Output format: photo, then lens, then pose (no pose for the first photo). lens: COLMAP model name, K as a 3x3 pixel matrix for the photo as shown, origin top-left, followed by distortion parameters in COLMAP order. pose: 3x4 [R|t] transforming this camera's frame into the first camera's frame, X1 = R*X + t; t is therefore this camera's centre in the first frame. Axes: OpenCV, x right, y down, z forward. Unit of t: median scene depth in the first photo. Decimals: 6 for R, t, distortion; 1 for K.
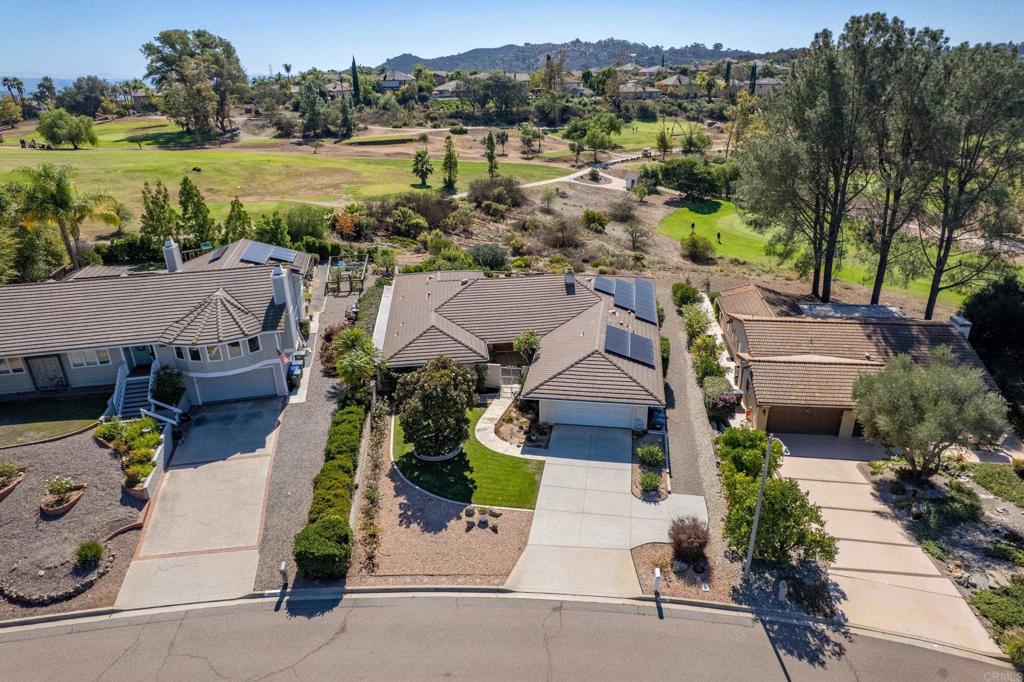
lens RADIAL K [[654.3, 0, 519.7], [0, 654.3, 337.8], [0, 0, 1]] dist [-0.033485, 0.013769]
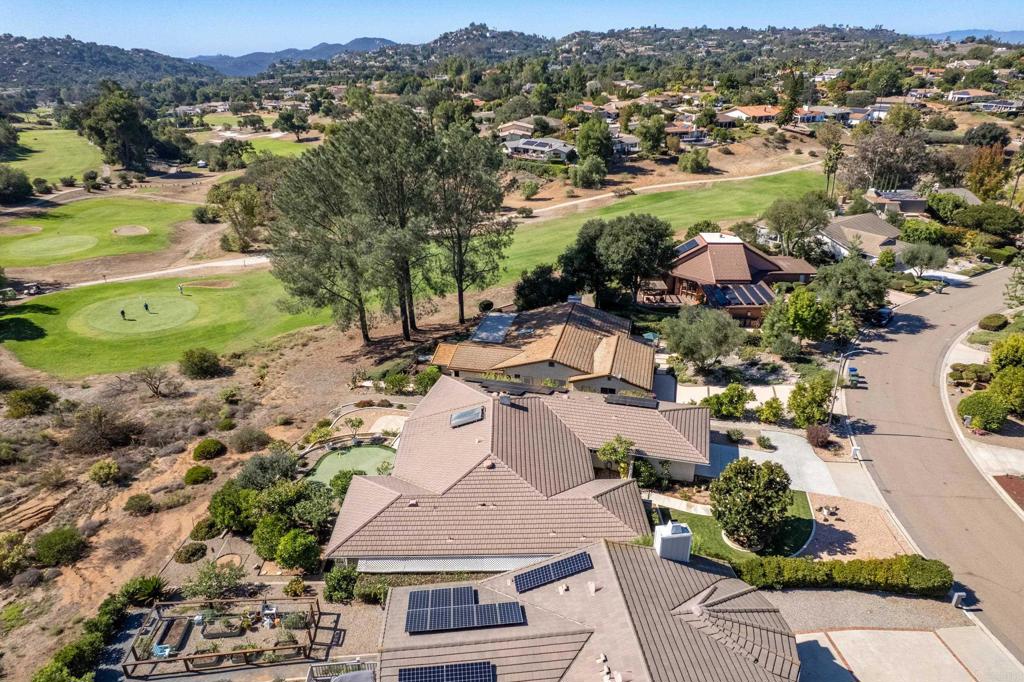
lens RADIAL K [[654.3, 0, 521.1], [0, 654.3, 343.9], [0, 0, 1]] dist [-0.033485, 0.013769]
pose [[0.096581, -0.397852, 0.912352, -1.224477], [0.393279, 0.857301, 0.332213, -0.748829], [-0.914332, 0.326723, 0.239266, 1.114301]]
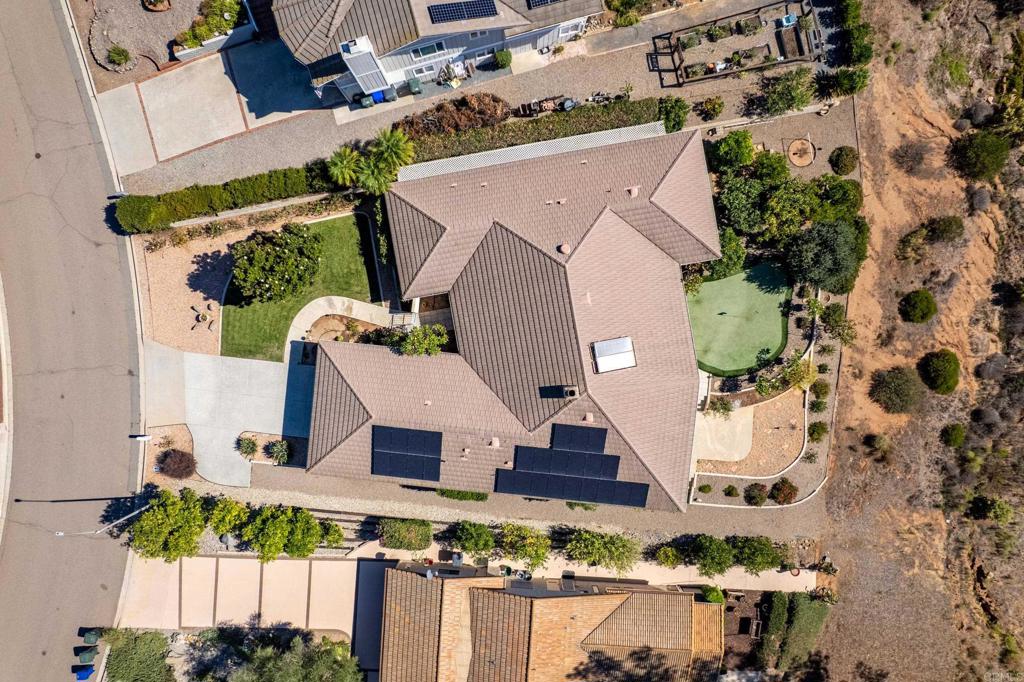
lens RADIAL K [[654.3, 0, 518.6], [0, 654.3, 345.7], [0, 0, 1]] dist [-0.033485, 0.013769]
pose [[0.056685, 0.997818, 0.033851, -0.006219], [-0.388363, -0.009198, 0.921461, -1.161003], [0.919761, -0.065380, 0.386994, 1.036524]]
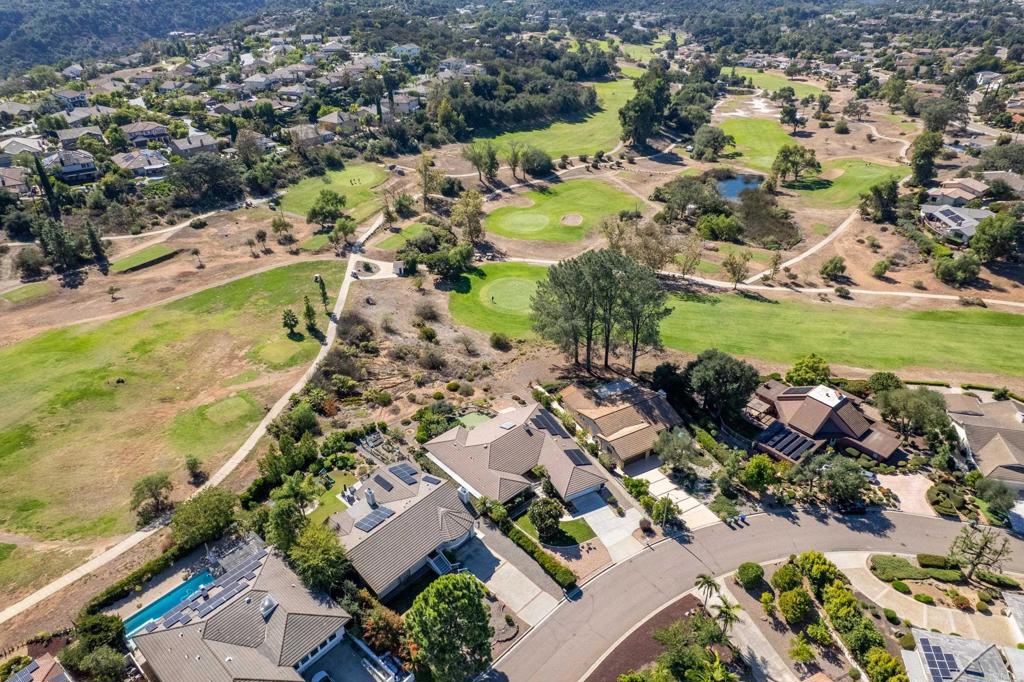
lens RADIAL K [[654.3, 0, 520.6], [0, 654.3, 339.5], [0, 0, 1]] dist [-0.033485, 0.013769]
pose [[0.810133, -0.289163, 0.509970, -1.503532], [0.222190, 0.956440, 0.189353, -1.223786], [-0.542509, -0.040091, 0.839093, -1.258086]]
